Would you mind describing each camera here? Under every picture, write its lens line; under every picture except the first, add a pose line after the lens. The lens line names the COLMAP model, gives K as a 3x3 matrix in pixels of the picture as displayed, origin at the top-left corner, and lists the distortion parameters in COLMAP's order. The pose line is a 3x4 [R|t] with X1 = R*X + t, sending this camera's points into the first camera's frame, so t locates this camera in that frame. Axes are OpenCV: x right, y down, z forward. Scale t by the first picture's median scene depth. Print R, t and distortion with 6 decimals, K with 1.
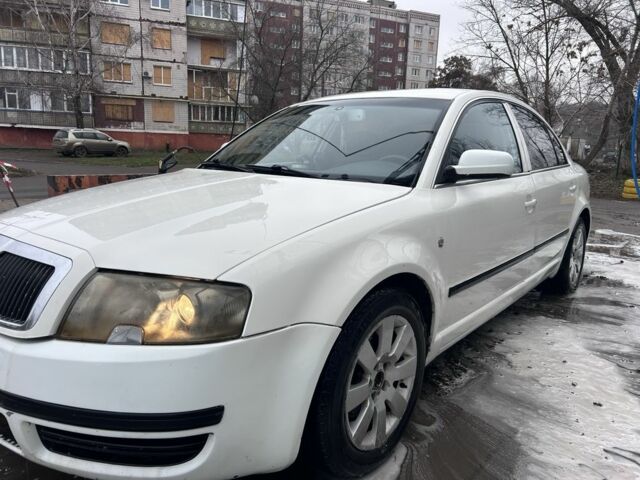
lens RADIAL K [[481.9, 0, 320.0], [0, 481.9, 240.0], [0, 0, 1]] dist [0.053636, -0.058972]
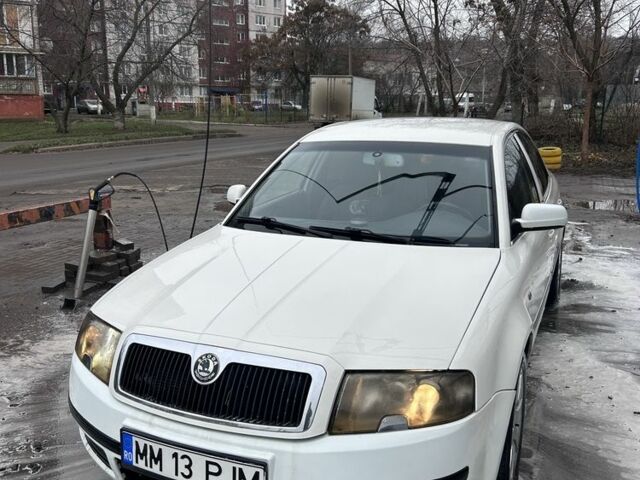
lens RADIAL K [[654.5, 0, 298.5], [0, 654.5, 242.5], [0, 0, 1]] dist [0.109483, -0.185714]
pose [[0.962738, -0.087597, 0.255855, -0.603641], [0.077873, 0.995811, 0.047916, -0.216242], [-0.258980, -0.026206, 0.965527, -0.328738]]
